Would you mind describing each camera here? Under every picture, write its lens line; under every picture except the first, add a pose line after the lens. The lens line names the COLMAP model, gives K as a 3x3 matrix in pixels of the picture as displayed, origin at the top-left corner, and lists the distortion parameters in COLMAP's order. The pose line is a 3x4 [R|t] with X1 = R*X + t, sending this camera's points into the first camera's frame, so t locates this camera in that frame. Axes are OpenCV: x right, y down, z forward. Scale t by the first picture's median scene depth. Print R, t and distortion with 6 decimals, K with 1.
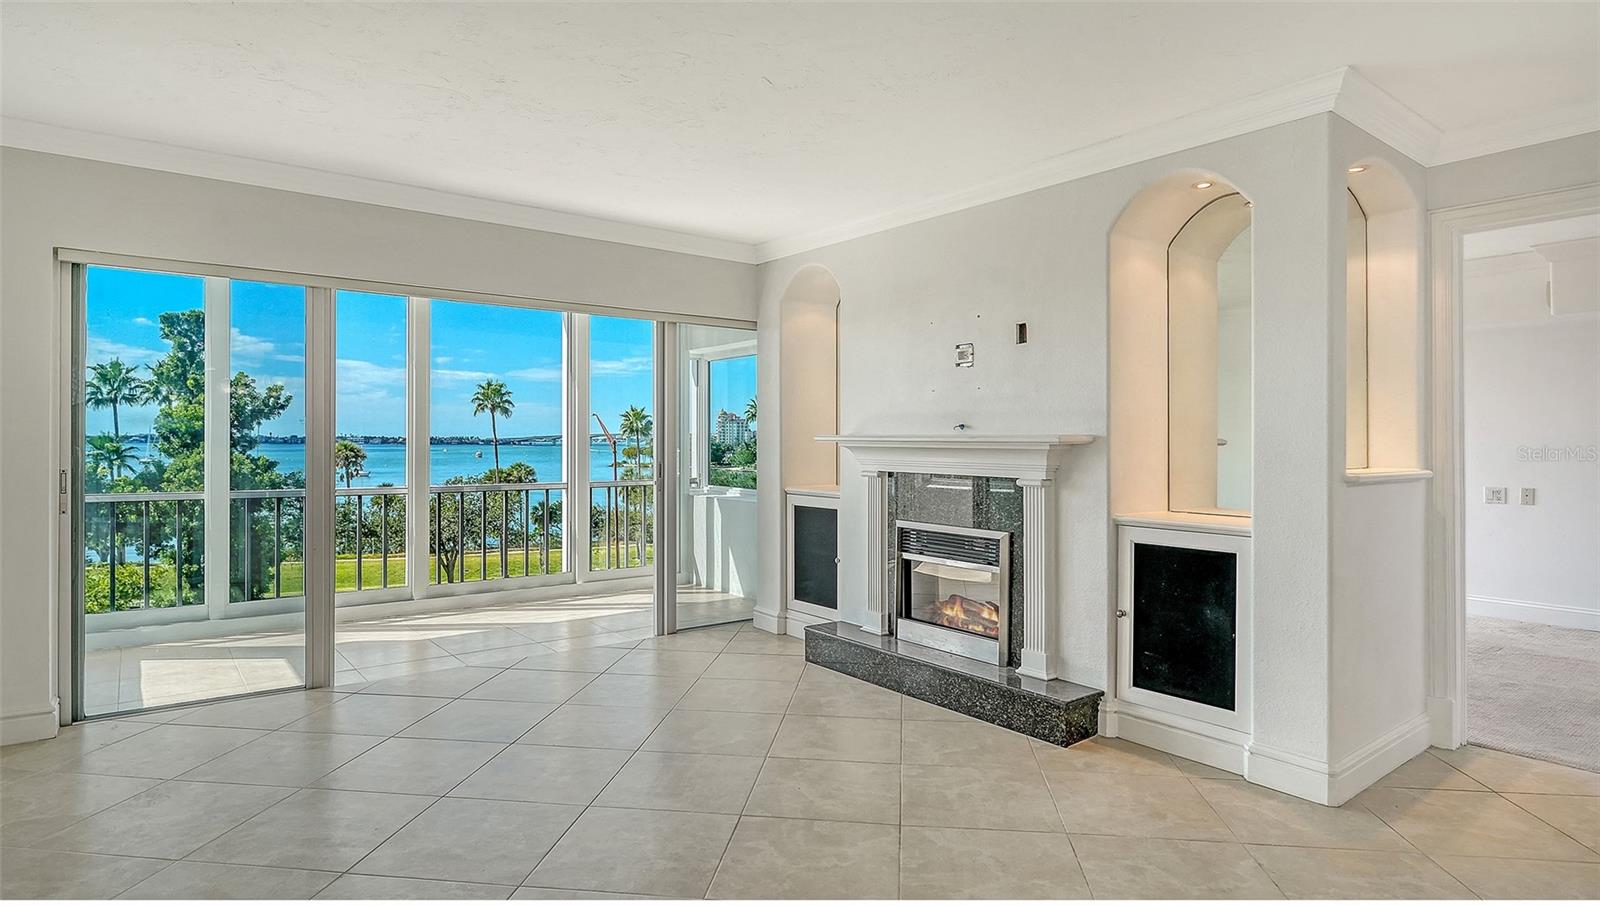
lens RADIAL K [[855.9, 0, 813.0], [0, 855.9, 445.2], [0, 0, 1]] dist [-0.002106, -0.004659]
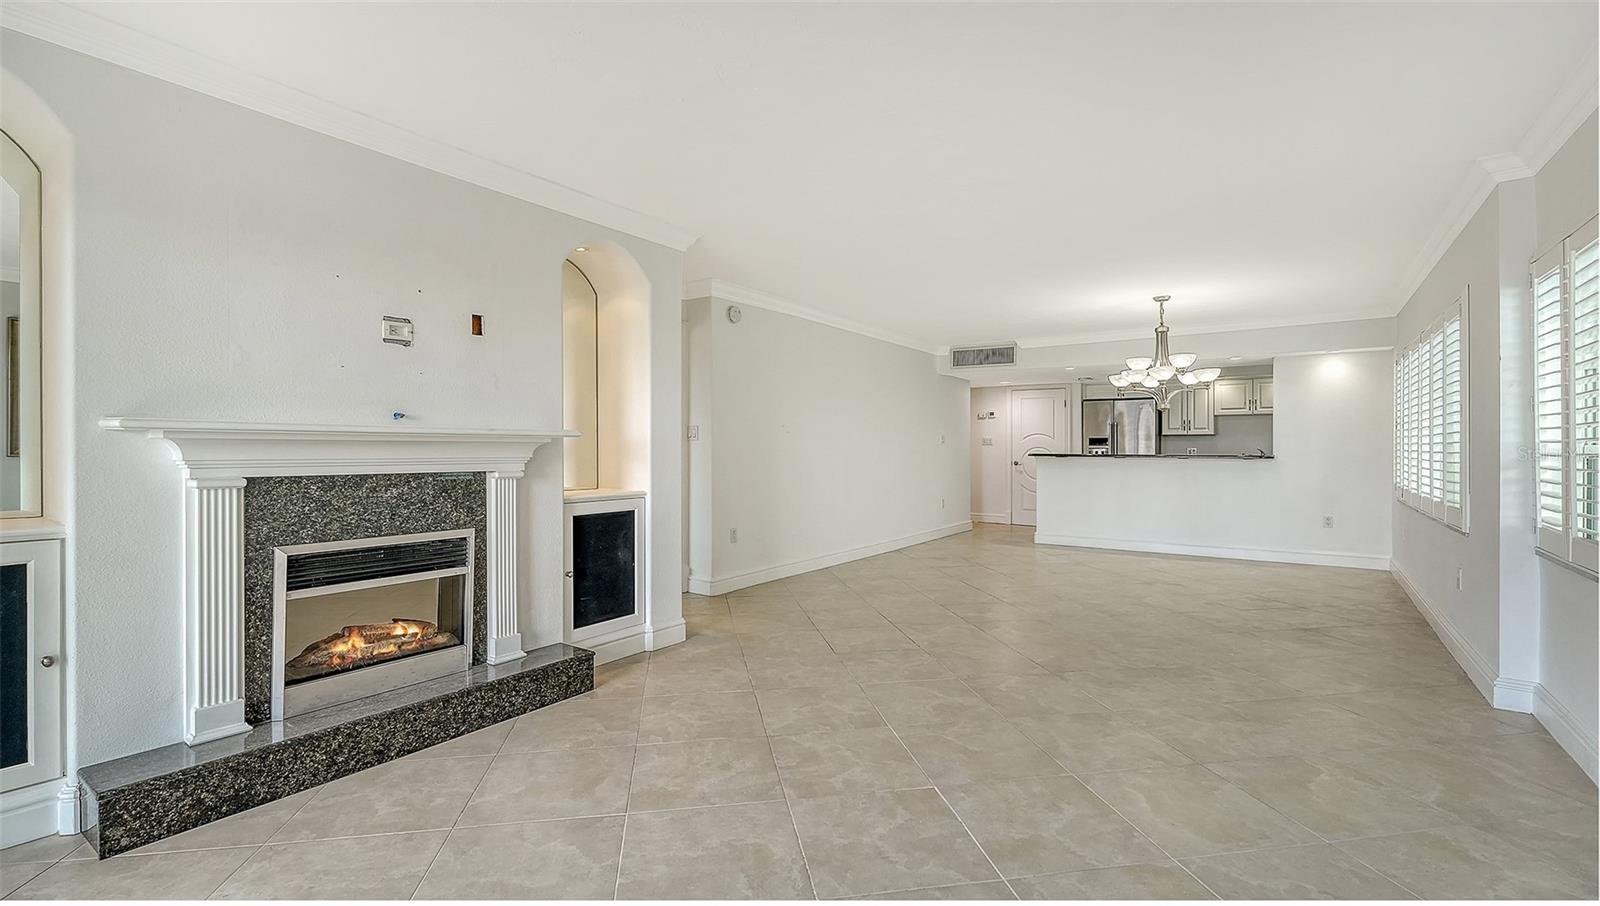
lens RADIAL K [[695.7, 0, 796.0], [0, 695.7, 445.6], [0, 0, 1]] dist [-0.014022, -0.003572]
pose [[-0.278689, -0.005940, 0.960363, -0.136305], [-0.001533, 0.999982, 0.005741, 0.000671], [-0.960380, 0.000128, -0.278693, 0.188348]]
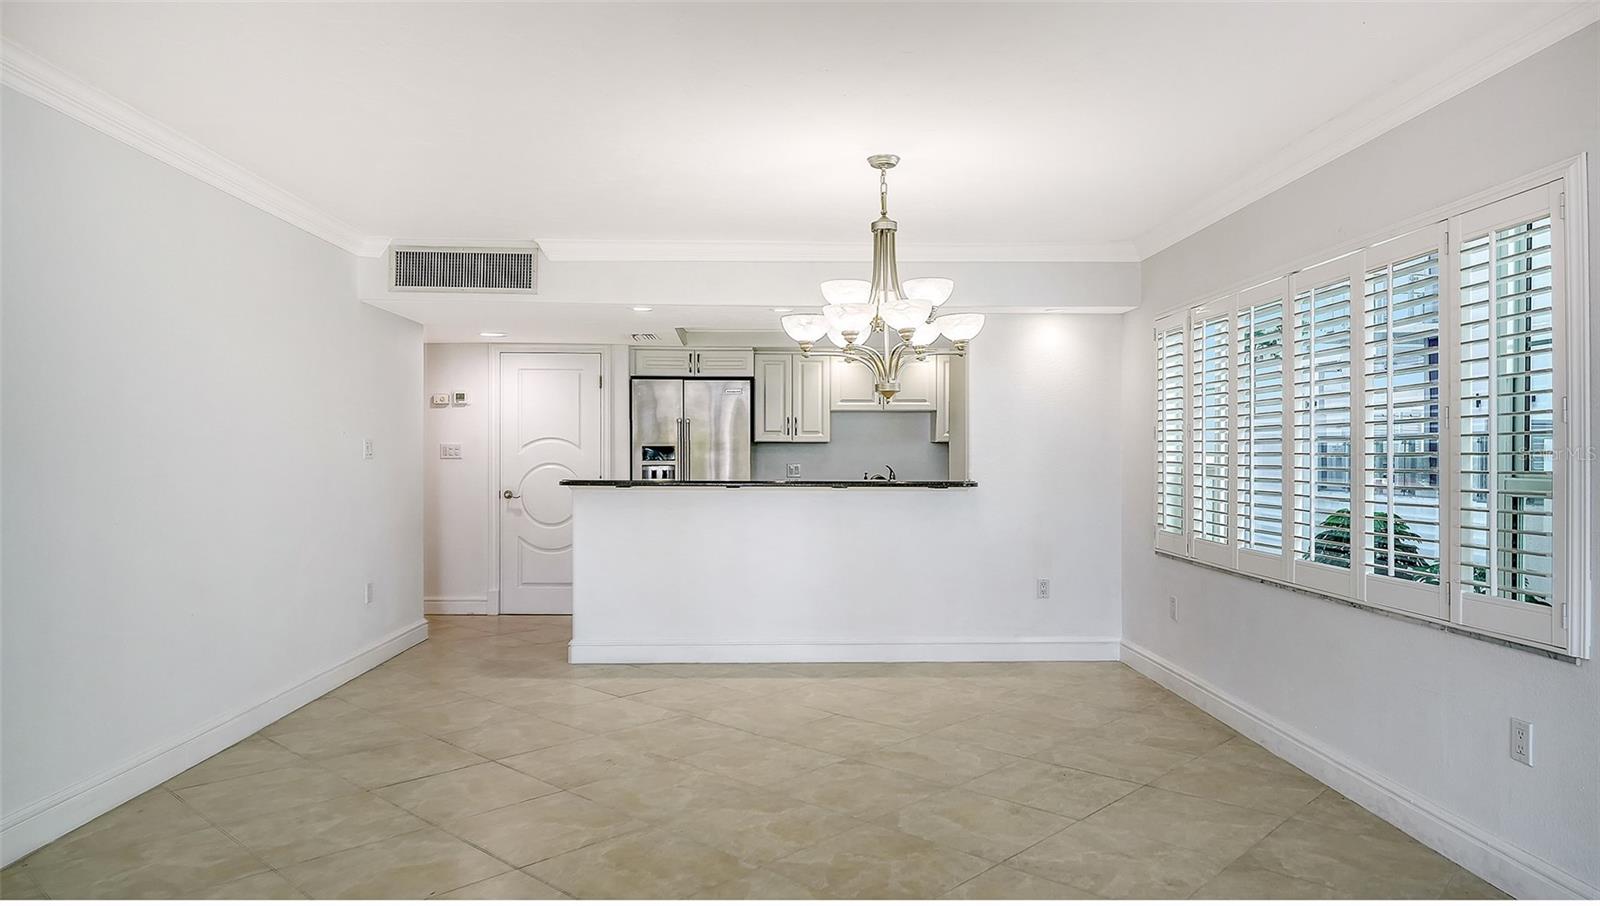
lens RADIAL K [[1037.7, 0, 789.7], [0, 1037.7, 450.2], [0, 0, 1]] dist [-0.015022, -0.001319]
pose [[-0.795352, -0.007476, 0.606102, 0.001704], [-0.009396, 0.999956, 0.000003, -0.001411], [-0.606075, -0.005693, -0.795387, 0.132197]]
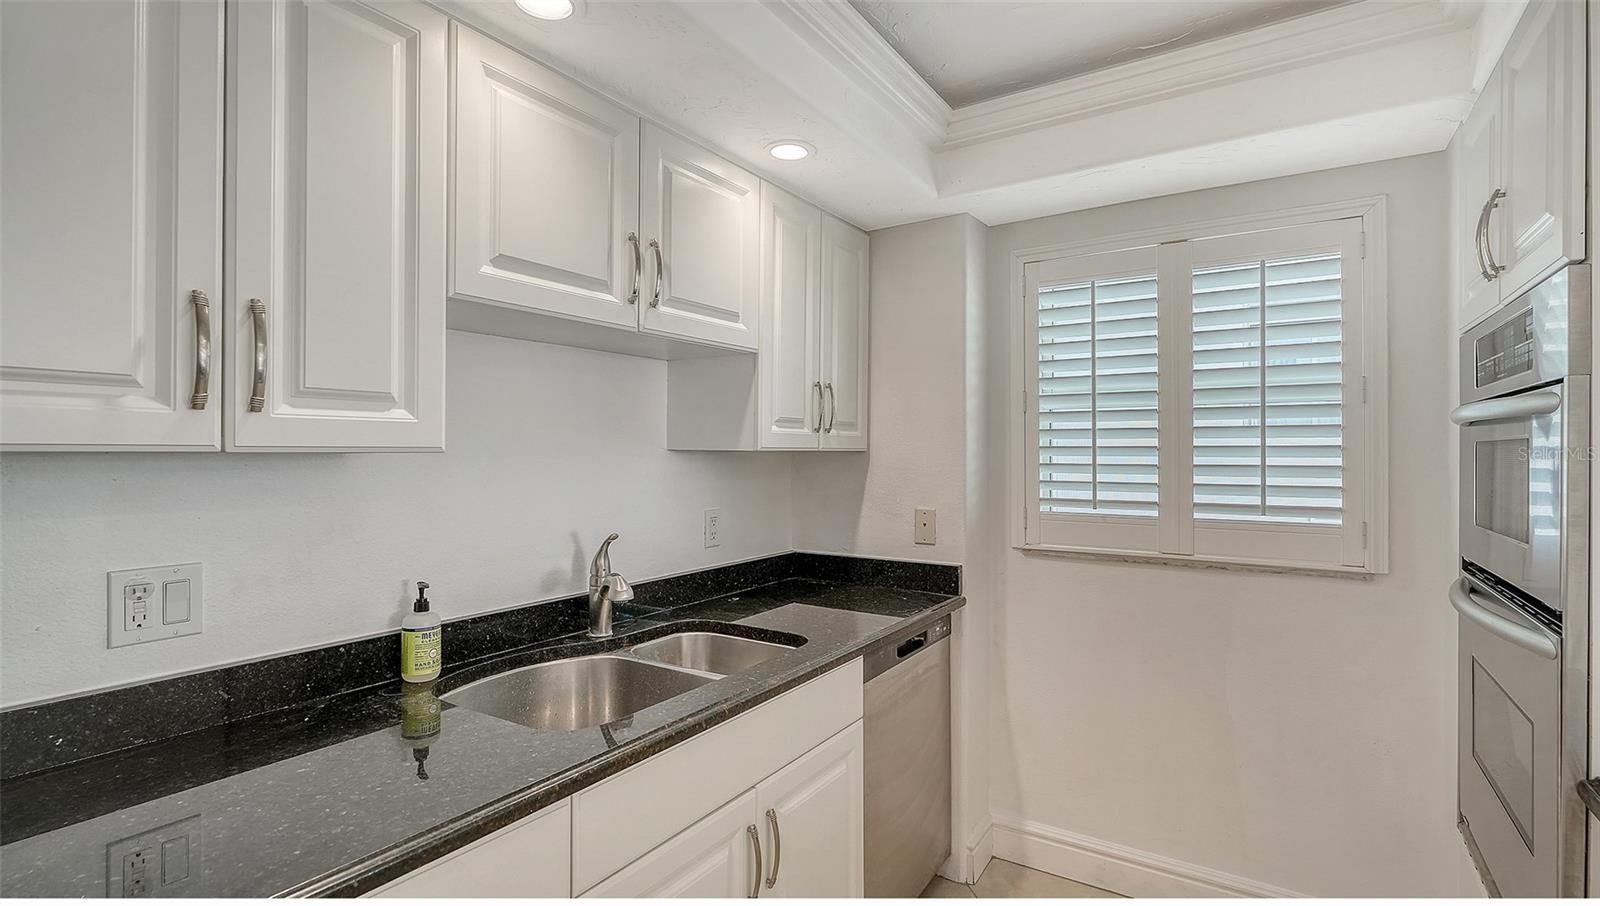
lens RADIAL K [[746.2, 0, 782.3], [0, 746.2, 454.2], [0, 0, 1]] dist [-0.015898, 0.000570]
pose [[-0.960488, -0.009115, -0.278170, 0.264043], [-0.009966, 0.999949, 0.001648, -0.005565], [0.278141, 0.004355, -0.960530, -0.182048]]
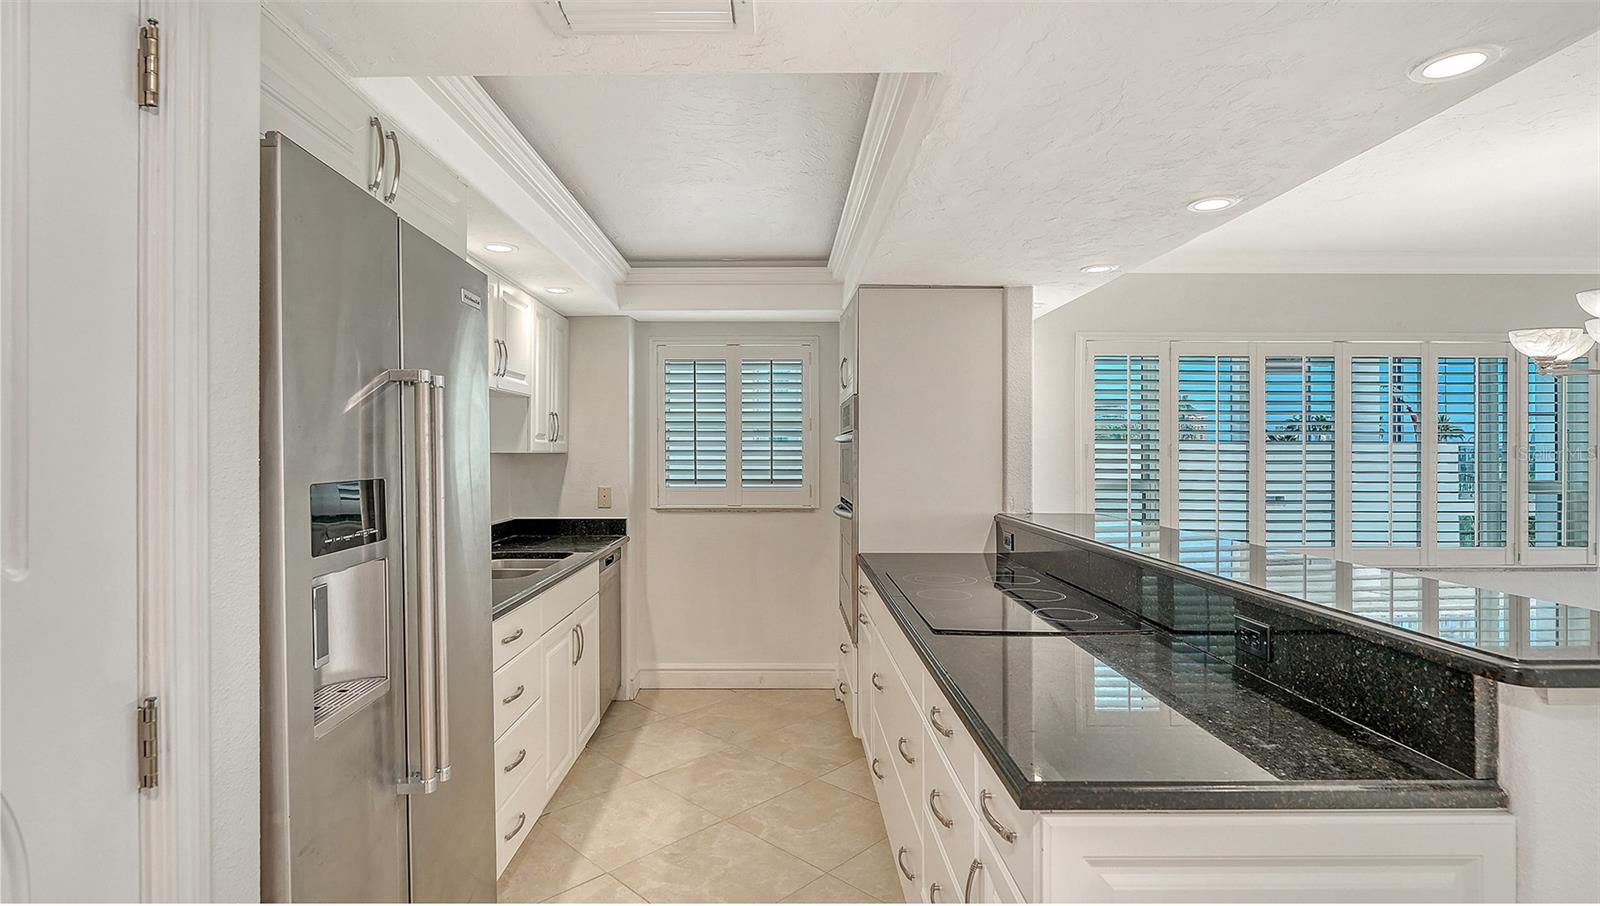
lens RADIAL K [[746.2, 0, 797.1], [0, 746.2, 454.4], [0, 0, 1]] dist [-0.015898, 0.000570]
pose [[-0.621620, -0.010800, -0.783245, 0.345910], [-0.007866, 0.999941, -0.007545, -0.004448], [0.783280, 0.001472, -0.621668, -0.114054]]
